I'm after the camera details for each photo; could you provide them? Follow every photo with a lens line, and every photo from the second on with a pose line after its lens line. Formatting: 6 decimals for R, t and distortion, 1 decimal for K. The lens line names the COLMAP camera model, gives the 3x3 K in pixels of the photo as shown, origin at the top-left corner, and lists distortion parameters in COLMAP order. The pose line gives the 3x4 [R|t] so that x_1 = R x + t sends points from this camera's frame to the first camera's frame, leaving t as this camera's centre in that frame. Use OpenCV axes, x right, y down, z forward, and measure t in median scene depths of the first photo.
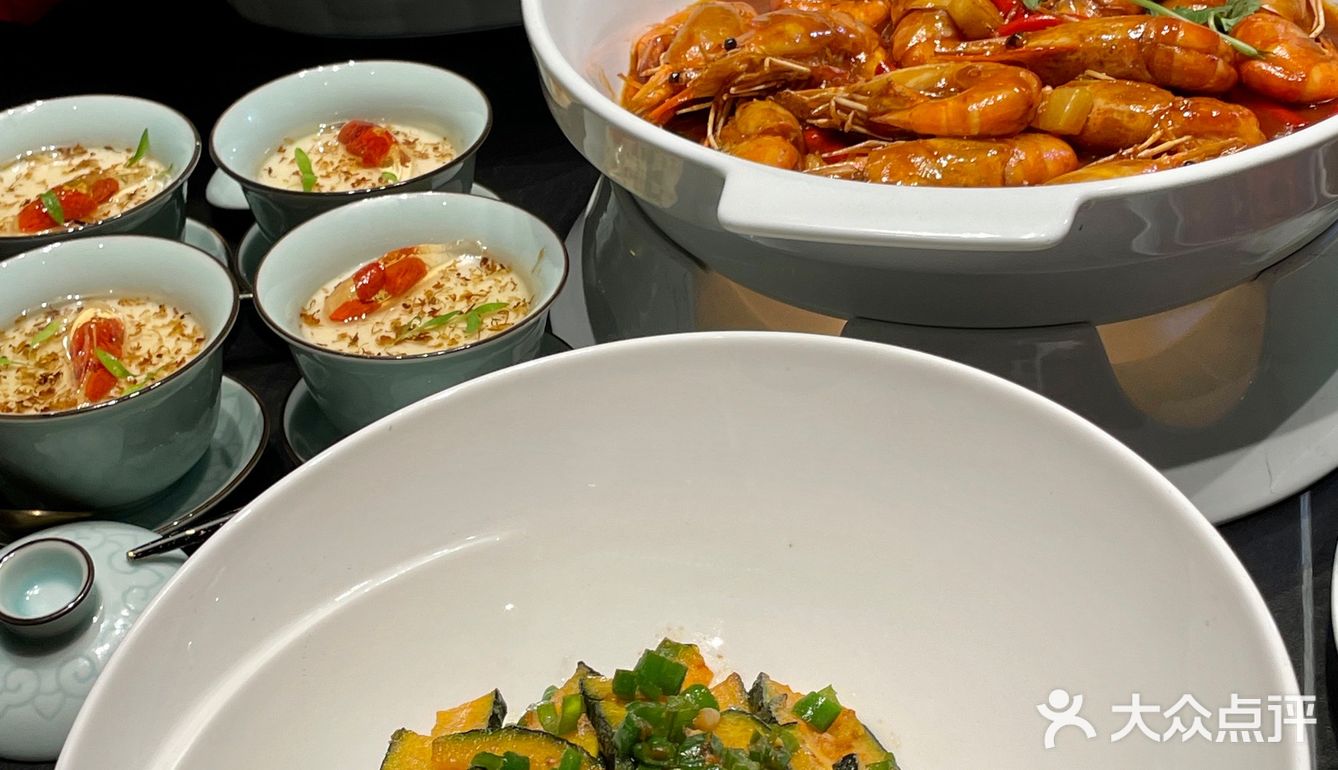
lens RADIAL K [[1959.0, 0, 670.6], [0, 1959.0, 386.1], [0, 0, 1]] dist [0.068719, 0.000000]
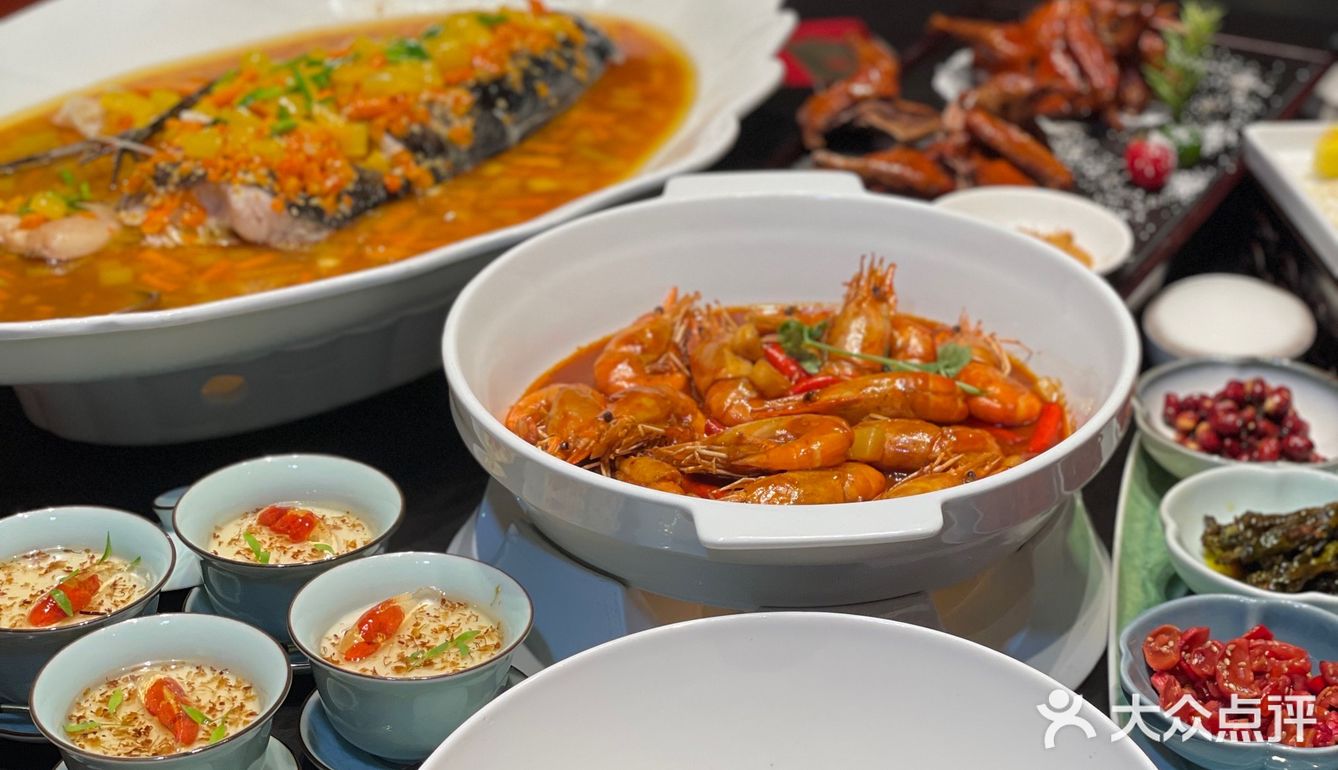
lens RADIAL K [[2017.8, 0, 668.5], [0, 2017.8, 386.0], [0, 0, 1]] dist [0.125346, 0.000000]
pose [[0.964236, -0.083076, 0.251689, -0.281039], [0.126035, 0.979091, -0.159674, 0.027605], [-0.233162, 0.185685, 0.954545, -0.317692]]
